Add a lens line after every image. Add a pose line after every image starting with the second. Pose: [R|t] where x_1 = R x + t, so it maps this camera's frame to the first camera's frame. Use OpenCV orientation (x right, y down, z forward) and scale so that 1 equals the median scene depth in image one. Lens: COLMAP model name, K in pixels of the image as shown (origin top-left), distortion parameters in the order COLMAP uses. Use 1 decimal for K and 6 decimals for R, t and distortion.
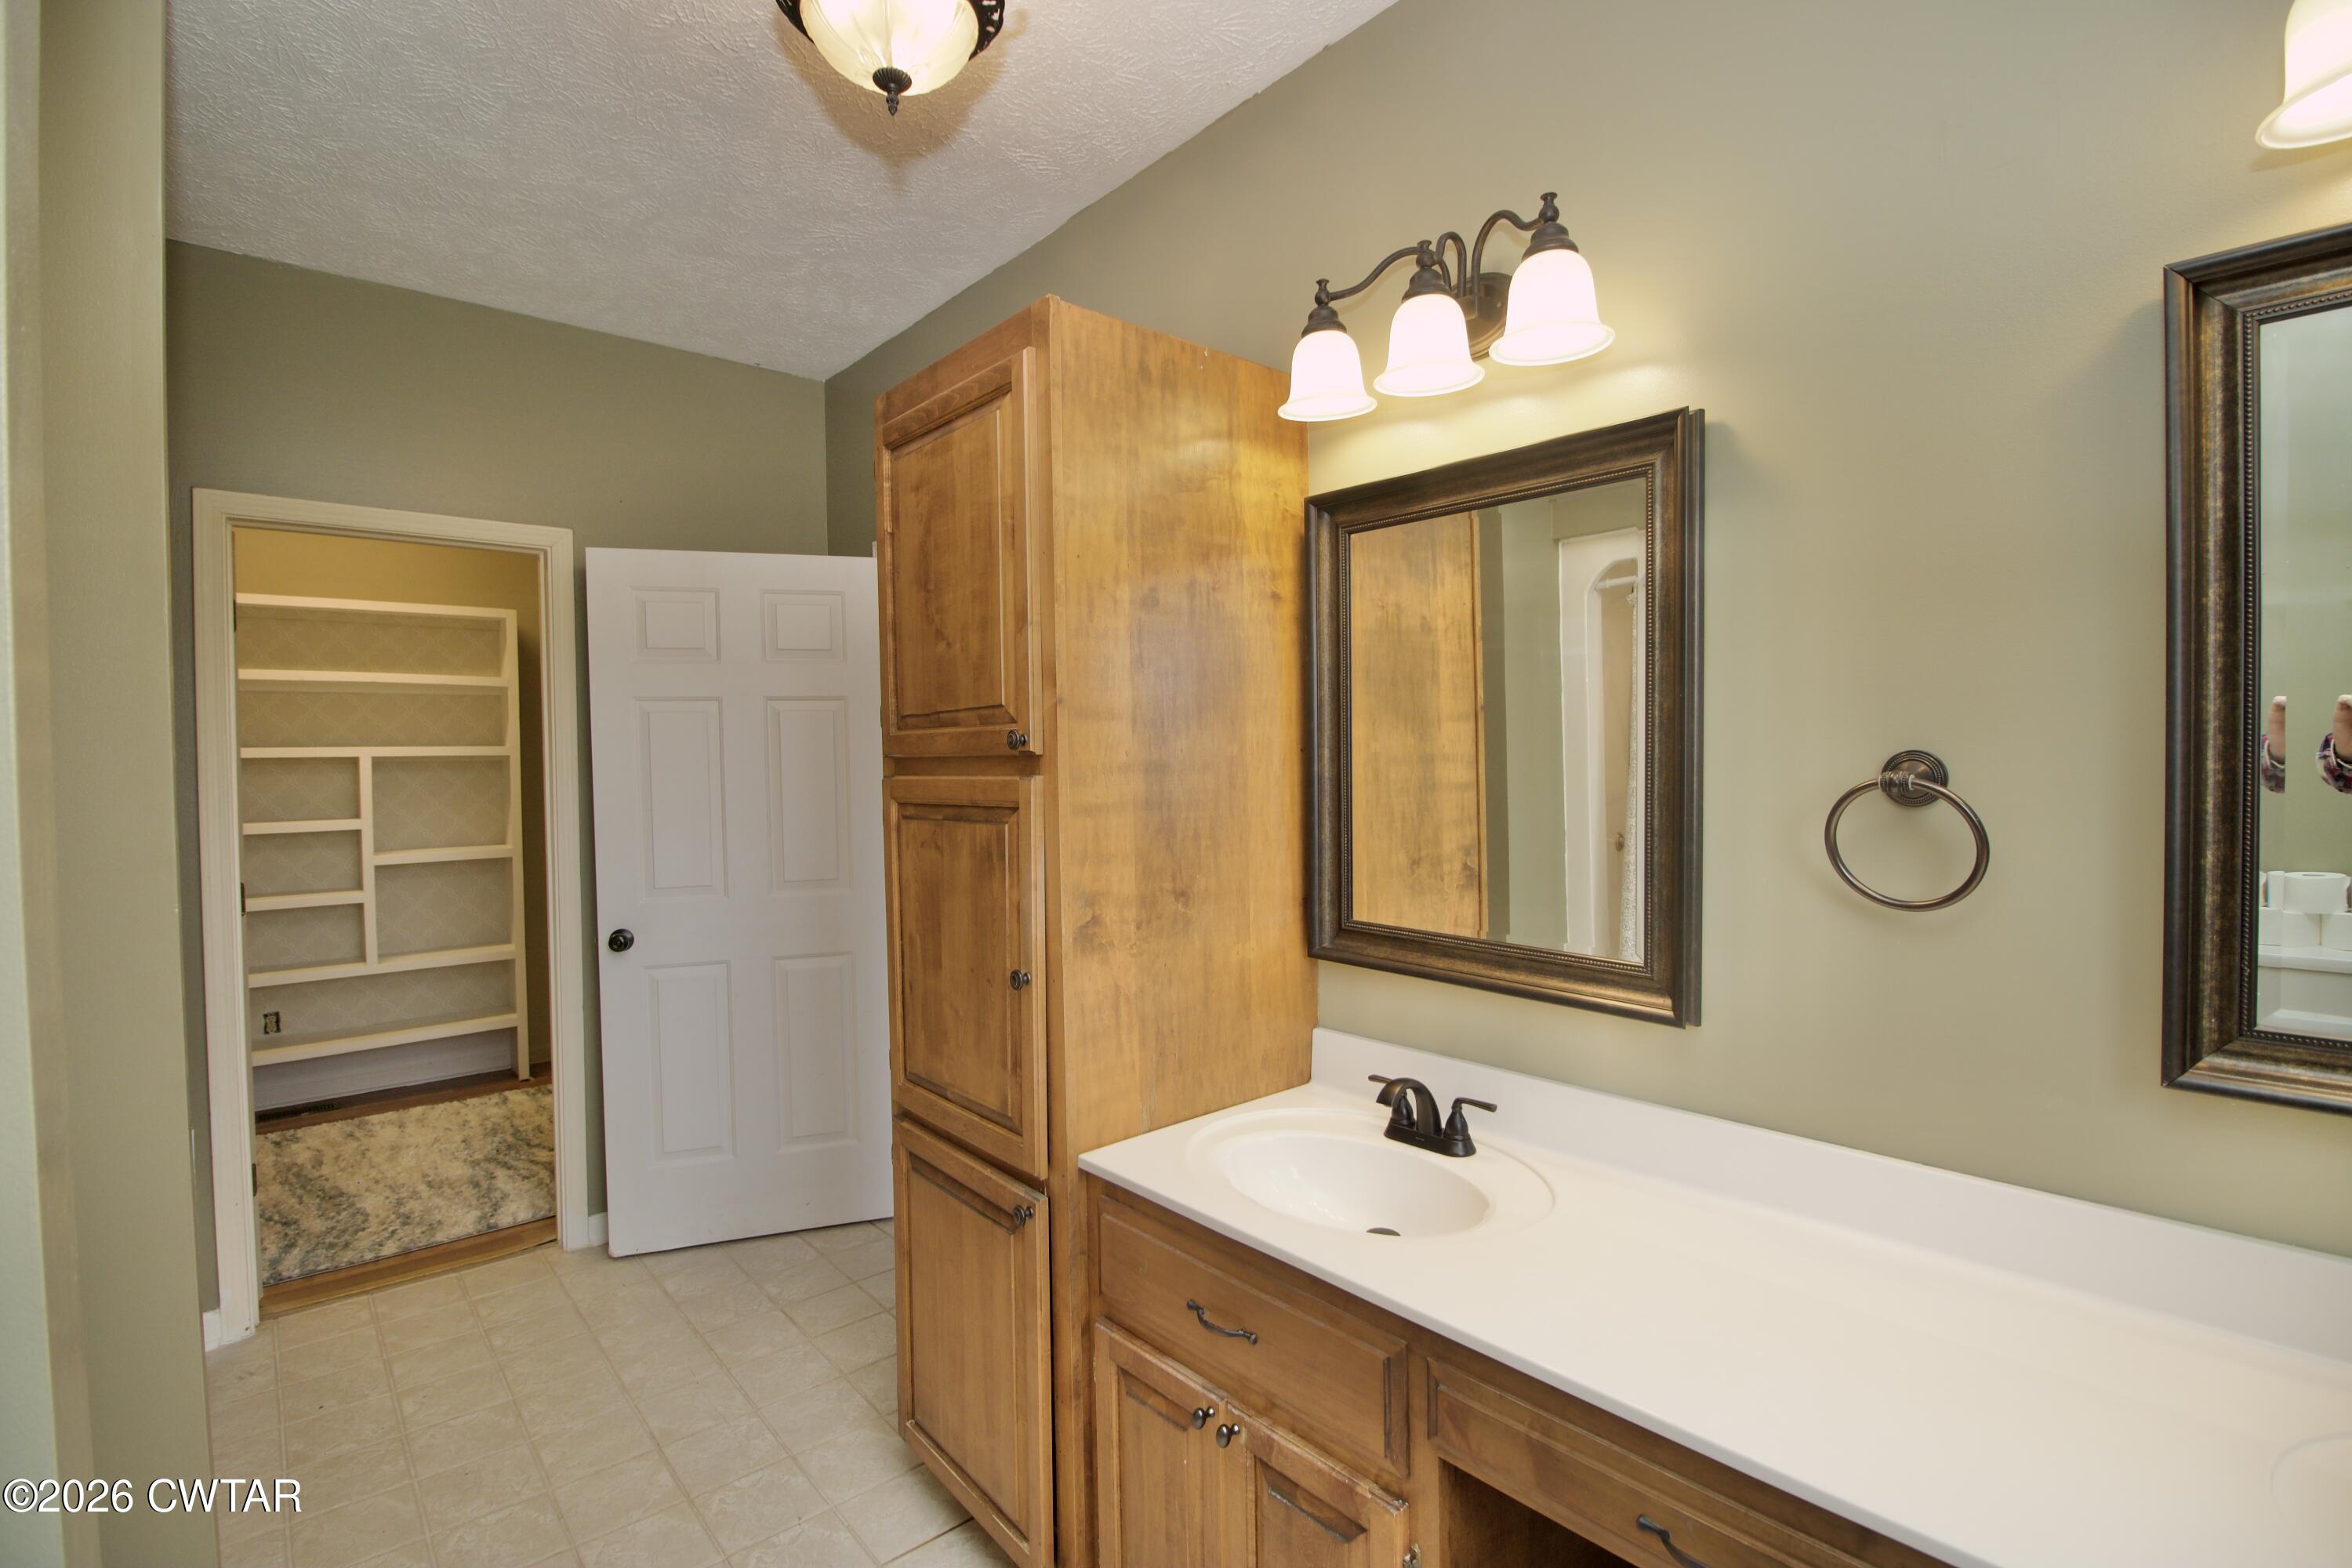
lens RADIAL K [[1090.4, 0, 1159.1], [0, 1090.4, 783.3], [0, 0, 1]] dist [0.000056, -0.005553]
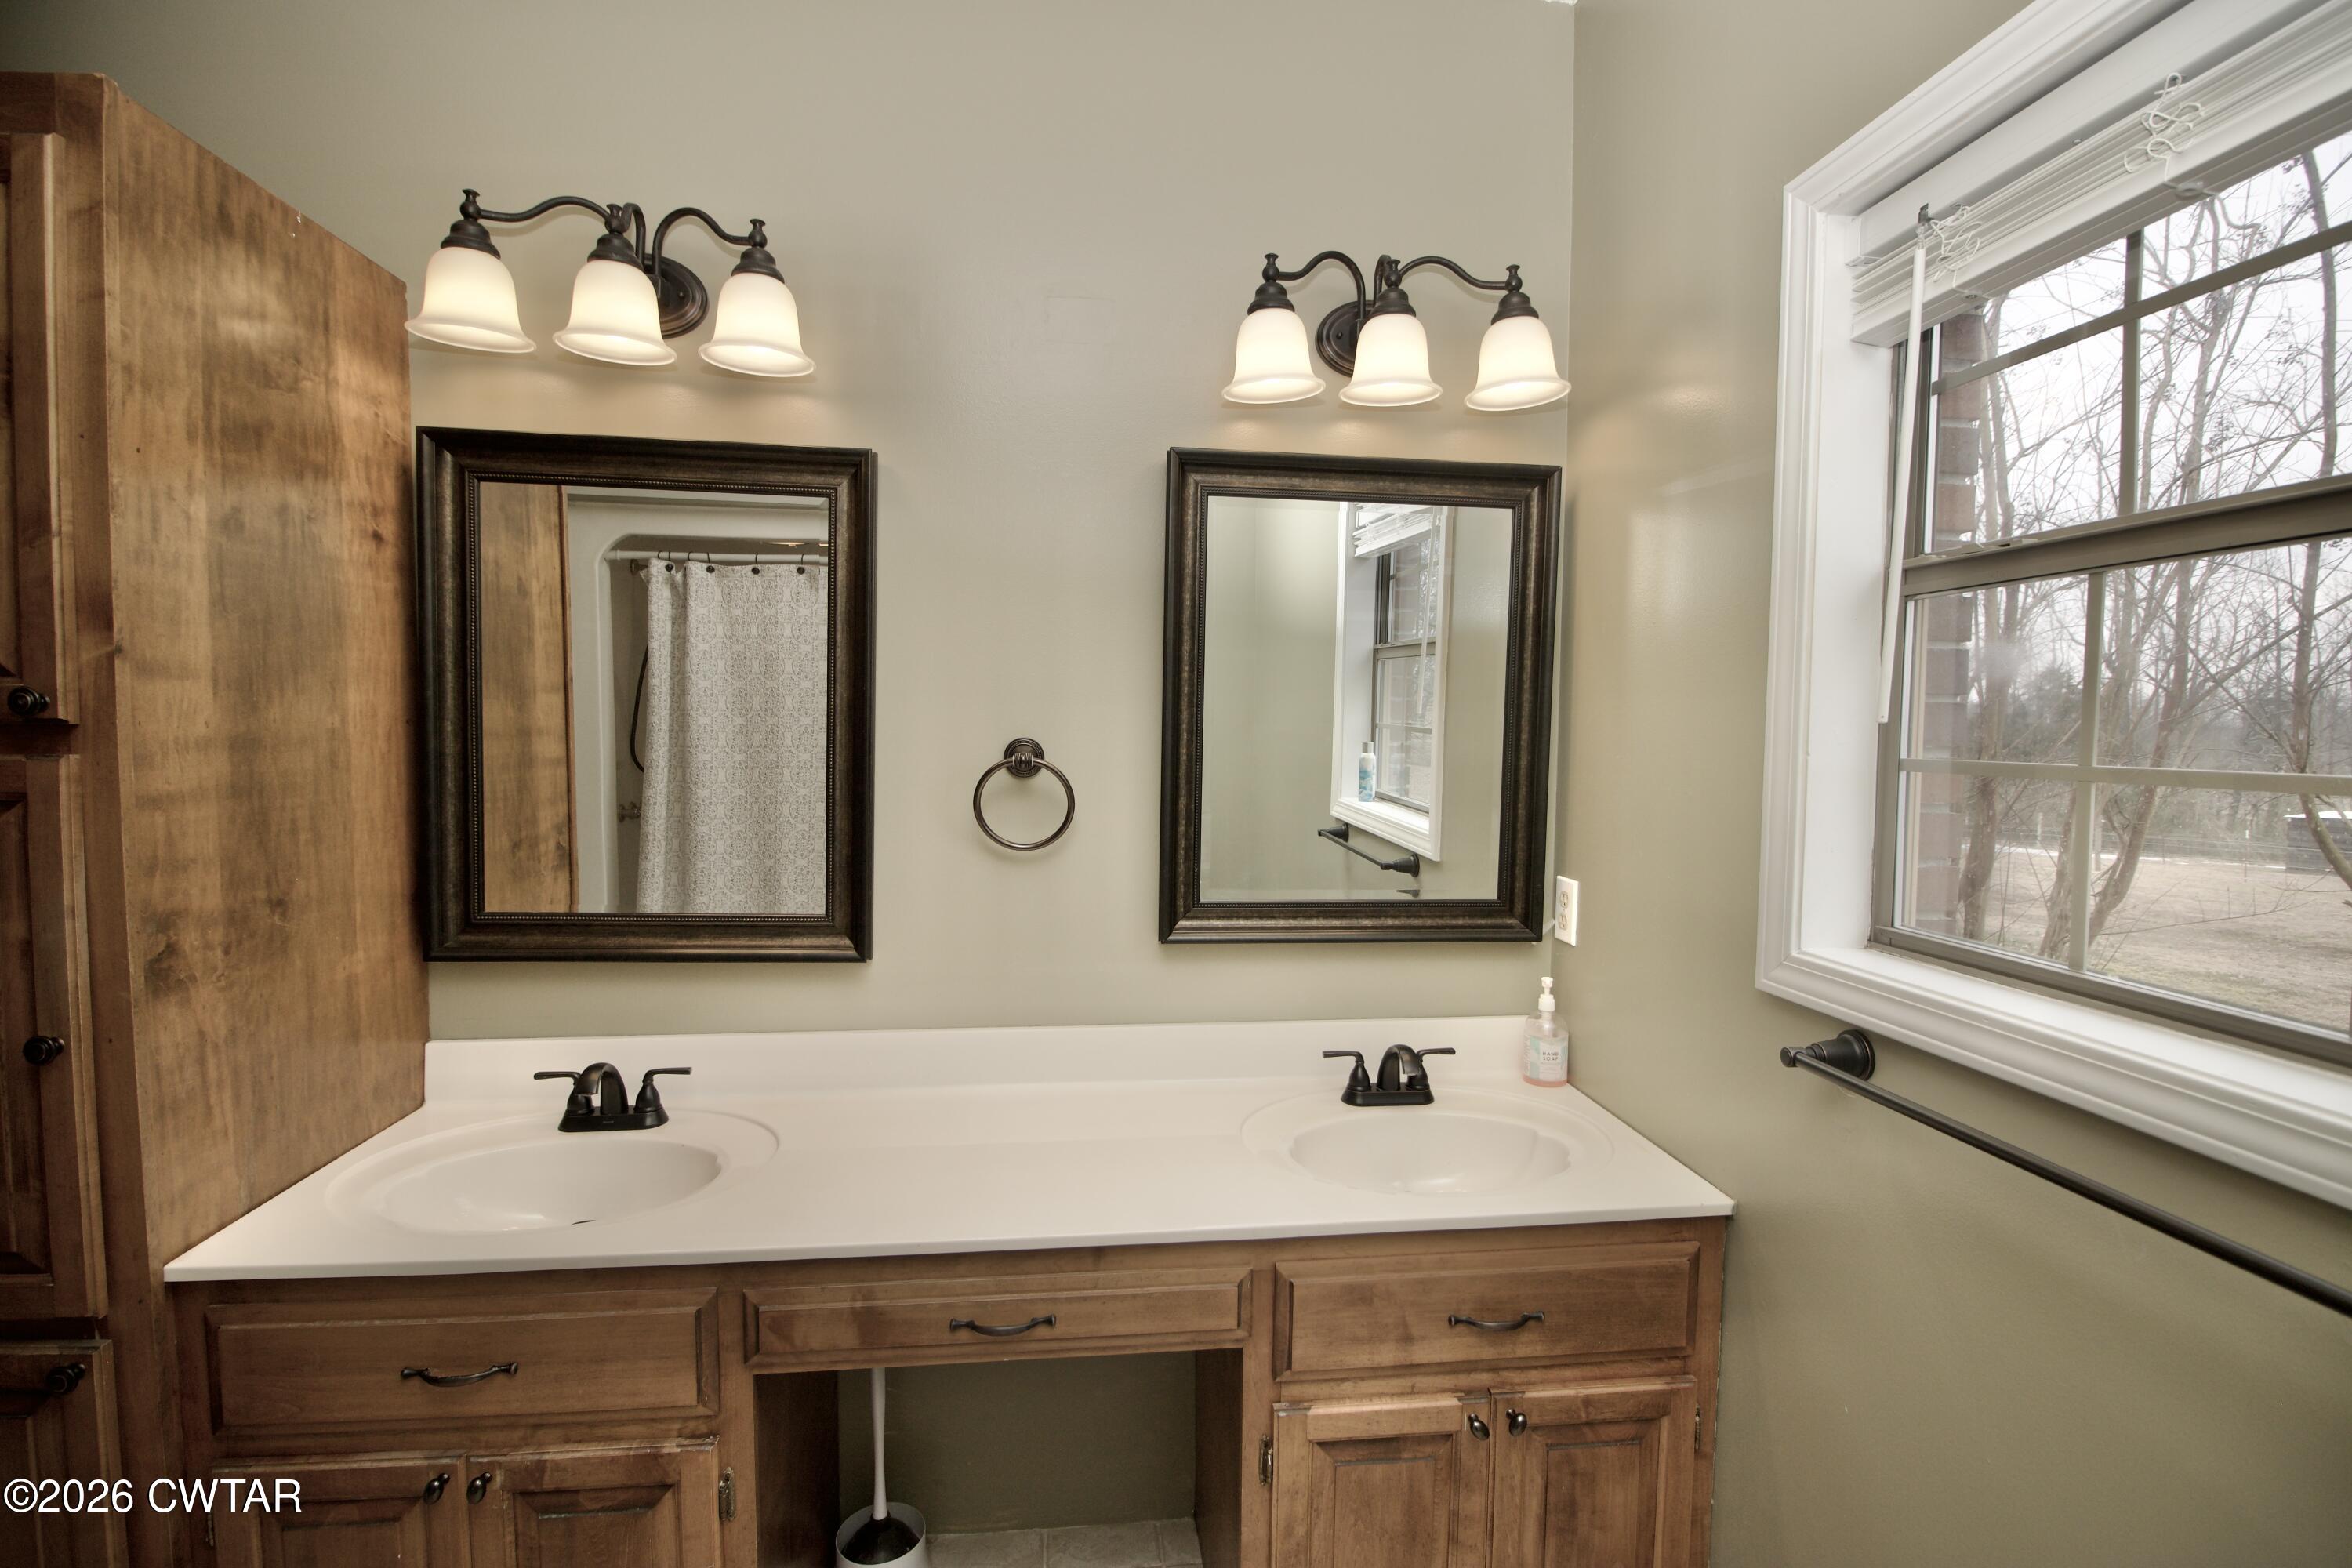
lens RADIAL K [[1090.4, 0, 1192.9], [0, 1090.4, 783.5], [0, 0, 1]] dist [0.000056, -0.005553]
pose [[0.565531, -0.022753, 0.824413, -0.270077], [-0.002135, 0.999576, 0.029052, -0.009806], [-0.824724, -0.018190, 0.565243, 0.012677]]
